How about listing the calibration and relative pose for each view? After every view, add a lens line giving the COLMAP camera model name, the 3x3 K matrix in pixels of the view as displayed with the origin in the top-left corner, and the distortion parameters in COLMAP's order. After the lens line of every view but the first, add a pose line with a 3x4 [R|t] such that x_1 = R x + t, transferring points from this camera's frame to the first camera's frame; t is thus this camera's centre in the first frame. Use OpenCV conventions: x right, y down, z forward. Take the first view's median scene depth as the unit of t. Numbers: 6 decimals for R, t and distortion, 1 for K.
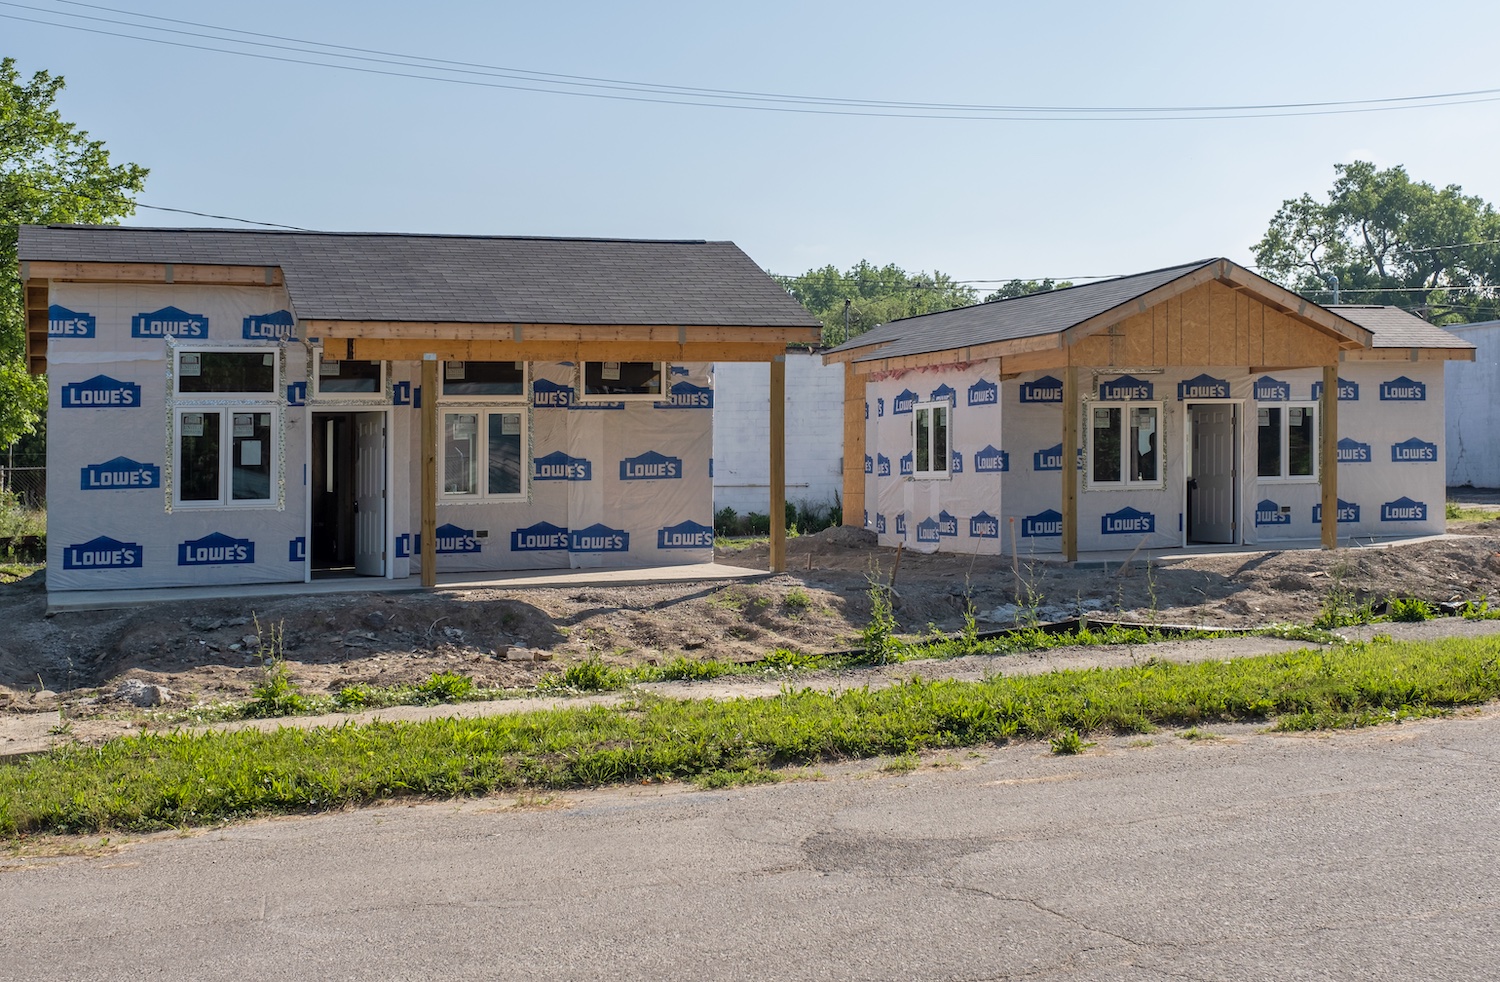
lens RADIAL K [[1819.2, 0, 750.0], [0, 1819.2, 491.0], [0, 0, 1]] dist [0.028587, 0.030046]
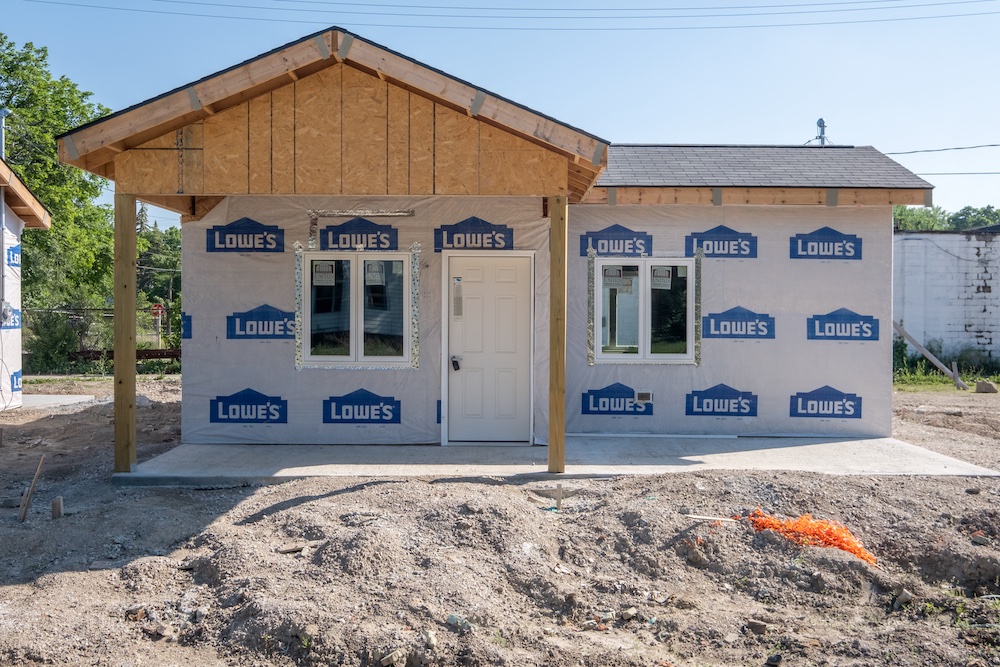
lens RADIAL K [[973.8, 0, 500.0], [0, 973.8, 333.5], [0, 0, 1]] dist [-0.024147, 0.000595]
pose [[0.944660, 0.031269, -0.326556, 0.392387], [-0.029131, 0.999510, 0.011436, -0.020972], [0.326754, -0.001290, 0.945109, 0.623910]]
